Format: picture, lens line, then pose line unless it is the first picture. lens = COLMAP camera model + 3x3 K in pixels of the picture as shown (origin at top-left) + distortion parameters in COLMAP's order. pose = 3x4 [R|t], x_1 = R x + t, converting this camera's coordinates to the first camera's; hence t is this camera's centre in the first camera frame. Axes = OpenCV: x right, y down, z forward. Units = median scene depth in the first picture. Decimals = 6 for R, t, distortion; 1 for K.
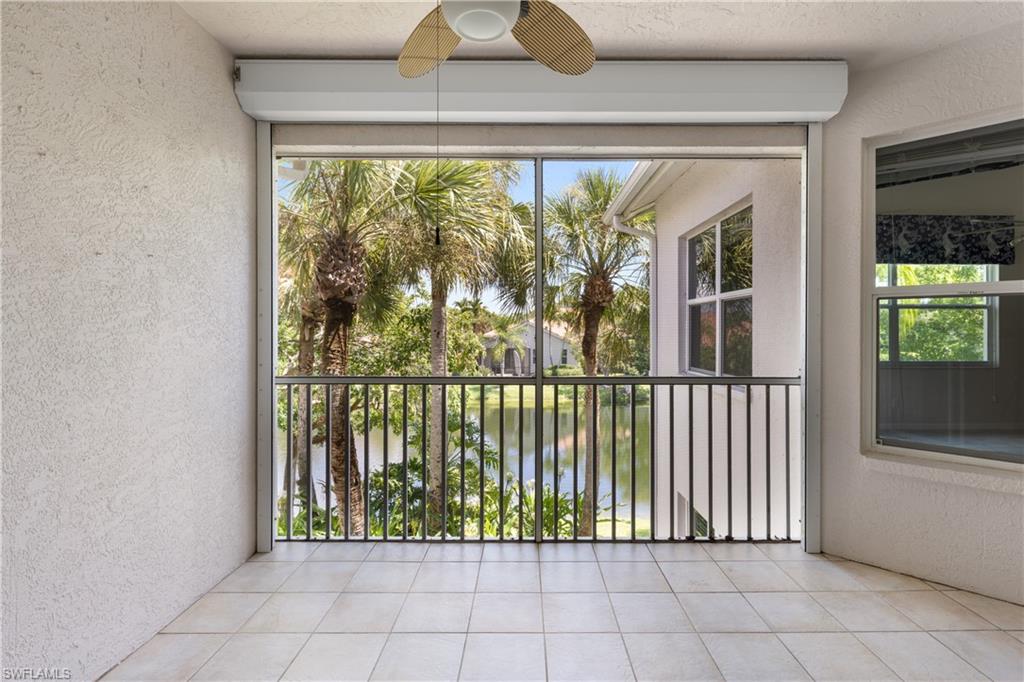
lens RADIAL K [[466.3, 0, 509.0], [0, 466.3, 338.7], [0, 0, 1]] dist [-0.000682, -0.000438]
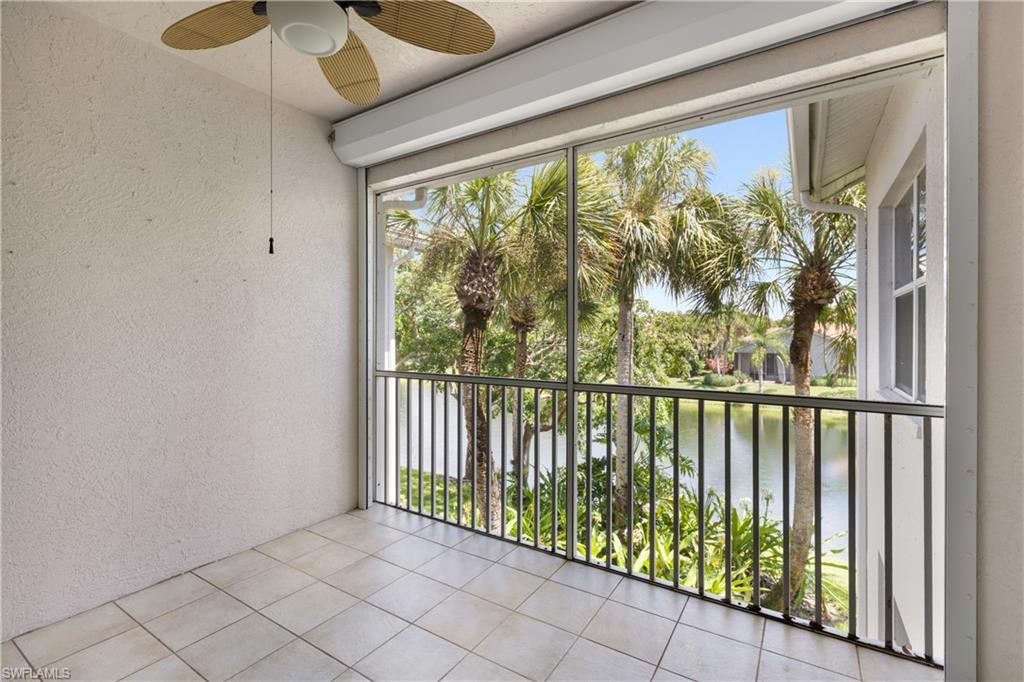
lens RADIAL K [[431.7, 0, 512.0], [0, 431.7, 341.0], [0, 0, 1]] dist [-0.000809, -0.000248]
pose [[0.856246, 0.005773, -0.516535, 0.451431], [-0.007074, 0.999975, -0.000551, 0.001163], [0.516519, 0.004126, 0.856266, 0.221990]]
